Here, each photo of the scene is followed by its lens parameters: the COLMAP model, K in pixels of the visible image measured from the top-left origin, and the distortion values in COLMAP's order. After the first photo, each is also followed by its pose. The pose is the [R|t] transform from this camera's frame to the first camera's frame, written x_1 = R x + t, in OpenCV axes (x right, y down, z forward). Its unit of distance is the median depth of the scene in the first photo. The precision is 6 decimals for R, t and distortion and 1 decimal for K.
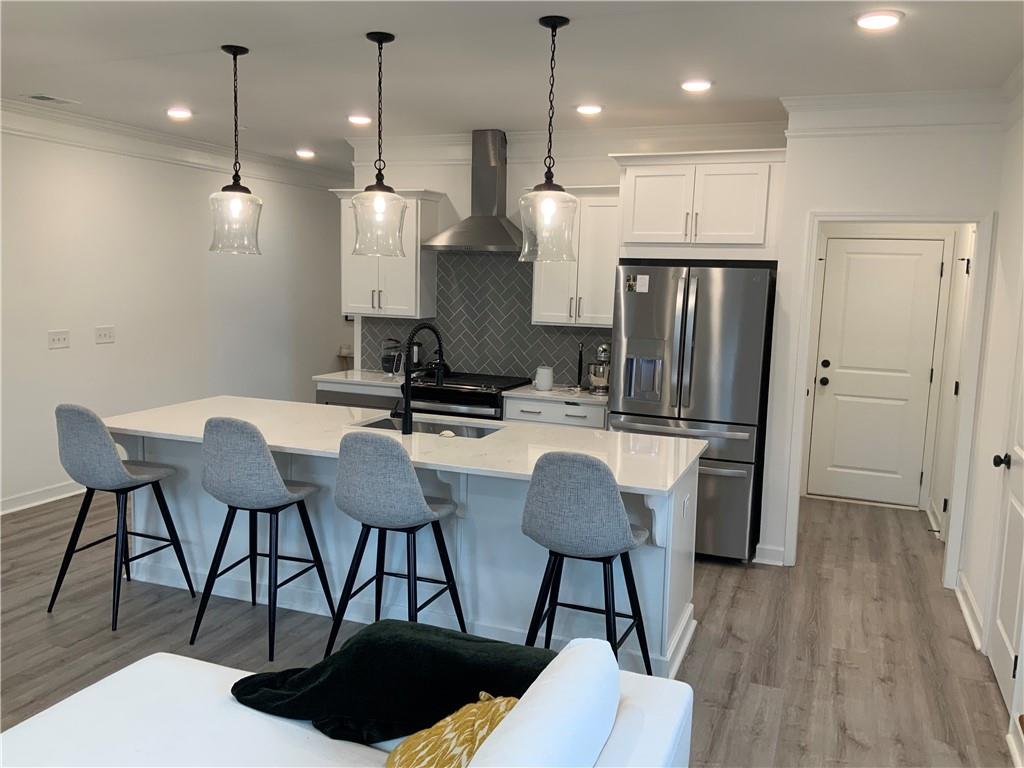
lens RADIAL K [[838.3, 0, 512.5], [0, 838.3, 381.2], [0, 0, 1]] dist [0.080707, -0.149535]
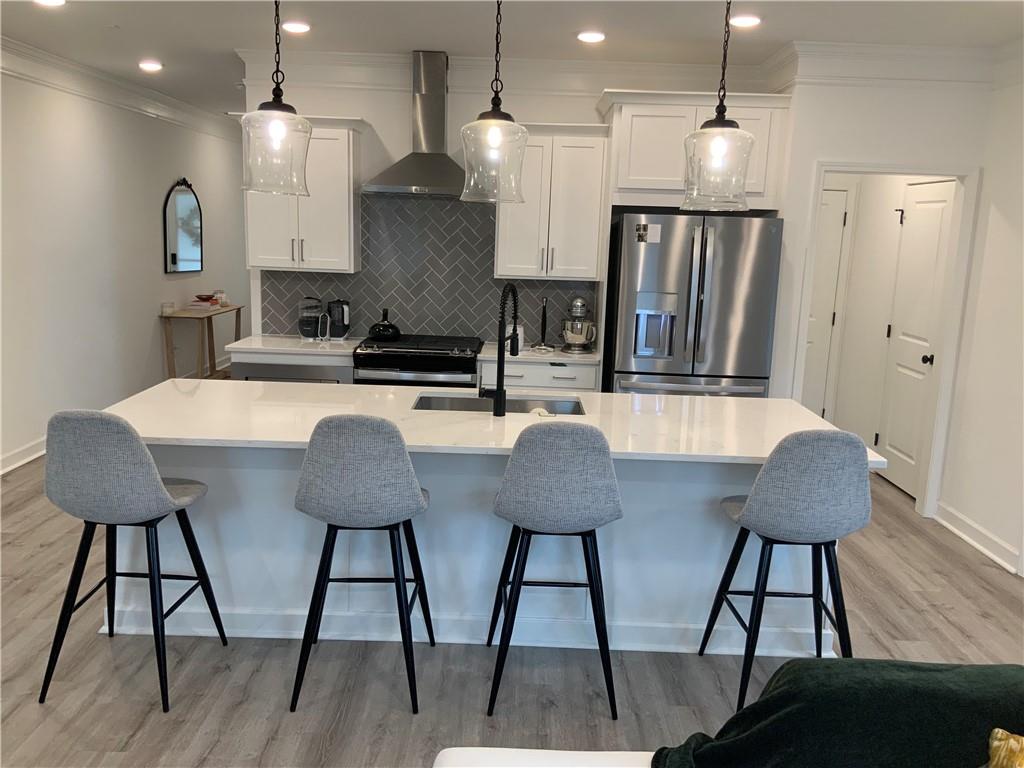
lens RADIAL K [[838.3, 0, 508.8], [0, 838.3, 383.1], [0, 0, 1]] dist [0.080707, -0.149535]
pose [[0.934974, -0.060786, 0.349469, -0.328544], [0.036748, 0.996505, 0.075013, -0.026030], [-0.352807, -0.057293, 0.933940, 0.171489]]
